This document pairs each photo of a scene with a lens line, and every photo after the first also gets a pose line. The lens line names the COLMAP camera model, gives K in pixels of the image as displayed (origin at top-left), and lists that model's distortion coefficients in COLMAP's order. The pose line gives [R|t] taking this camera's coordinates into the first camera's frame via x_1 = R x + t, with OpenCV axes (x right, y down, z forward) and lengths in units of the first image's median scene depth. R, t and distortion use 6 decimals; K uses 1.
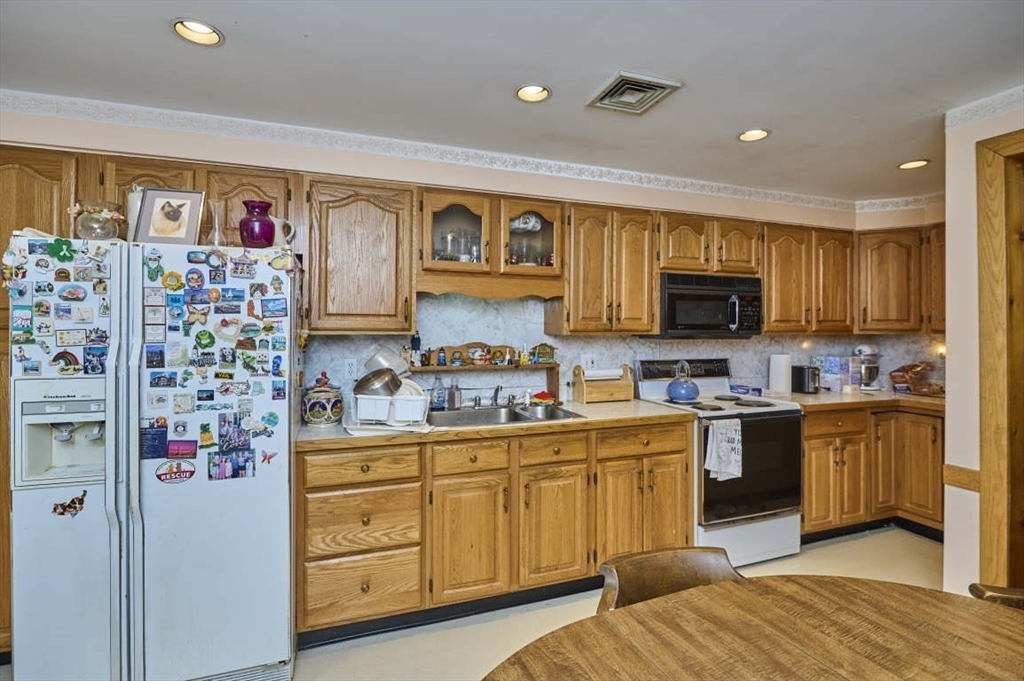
lens RADIAL K [[476.8, 0, 511.2], [0, 476.8, 335.5], [0, 0, 1]] dist [-0.014884, -0.002806]
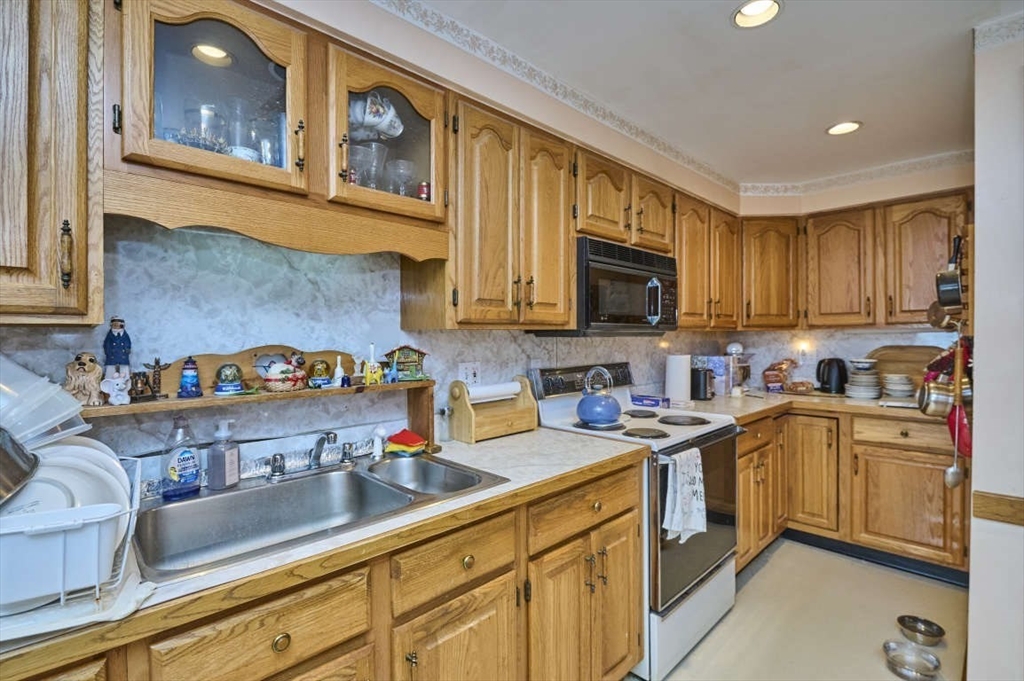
lens RADIAL K [[476.8, 0, 516.2], [0, 476.8, 343.4], [0, 0, 1]] dist [-0.014884, -0.002806]
pose [[0.910478, -0.015183, 0.413280, -0.048086], [0.014265, 0.999884, 0.005307, 0.013778], [-0.413312, 0.001063, 0.910589, 0.457255]]
